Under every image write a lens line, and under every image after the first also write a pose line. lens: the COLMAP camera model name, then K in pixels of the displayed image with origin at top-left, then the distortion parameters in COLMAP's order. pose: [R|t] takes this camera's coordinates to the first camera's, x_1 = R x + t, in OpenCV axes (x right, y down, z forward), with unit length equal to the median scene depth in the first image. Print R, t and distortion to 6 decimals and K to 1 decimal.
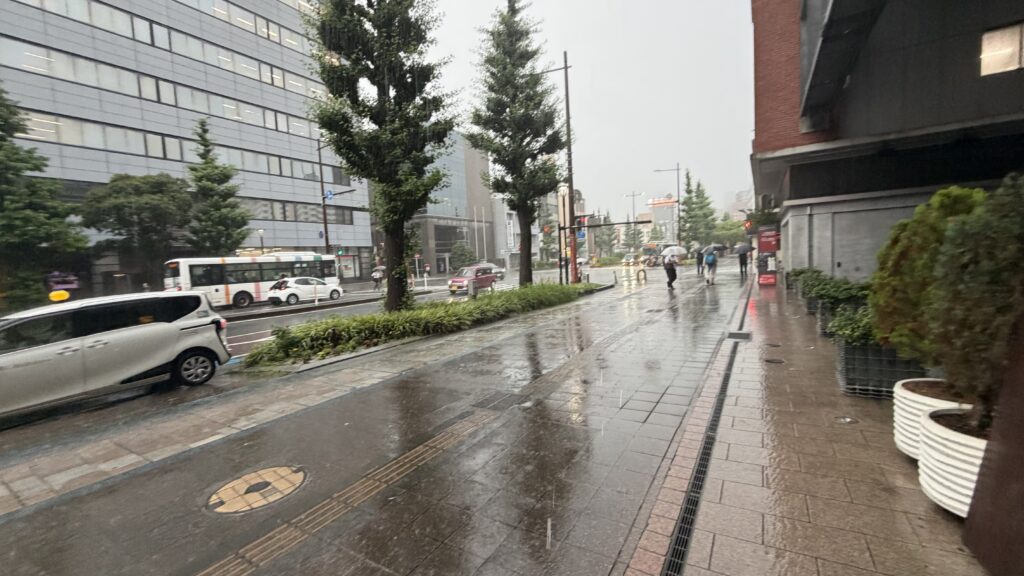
lens RADIAL K [[407.7, 0, 507.8], [0, 407.7, 288.7], [0, 0, 1]] dist [0.000316, -0.000215]
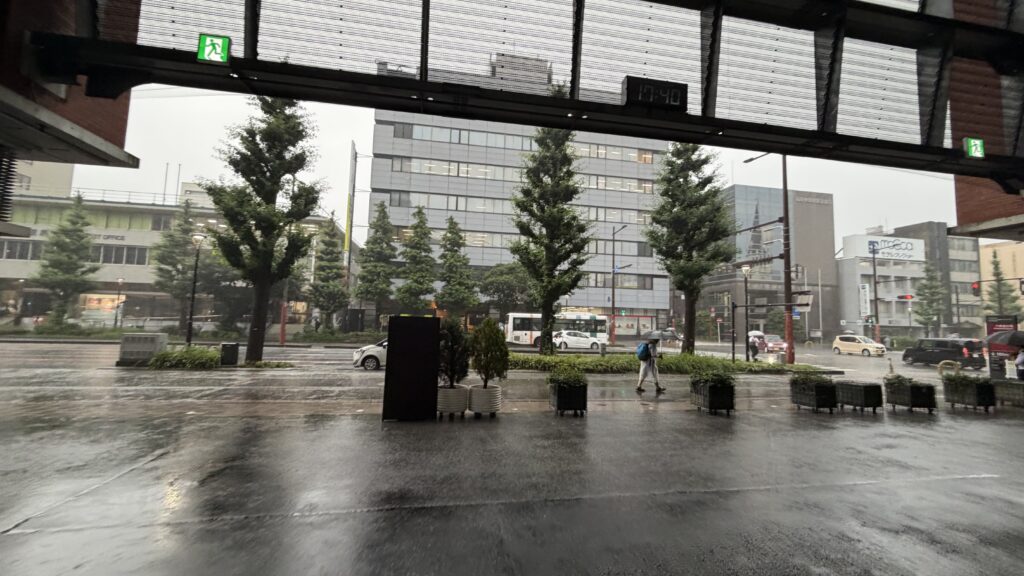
lens RADIAL K [[407.7, 0, 507.8], [0, 407.7, 288.7], [0, 0, 1]] dist [0.000316, -0.000215]
pose [[0.658712, 0.010856, -0.752317, 0.363562], [-0.115080, 0.989585, -0.086482, -0.021841], [0.743542, 0.143543, 0.653101, -0.097789]]
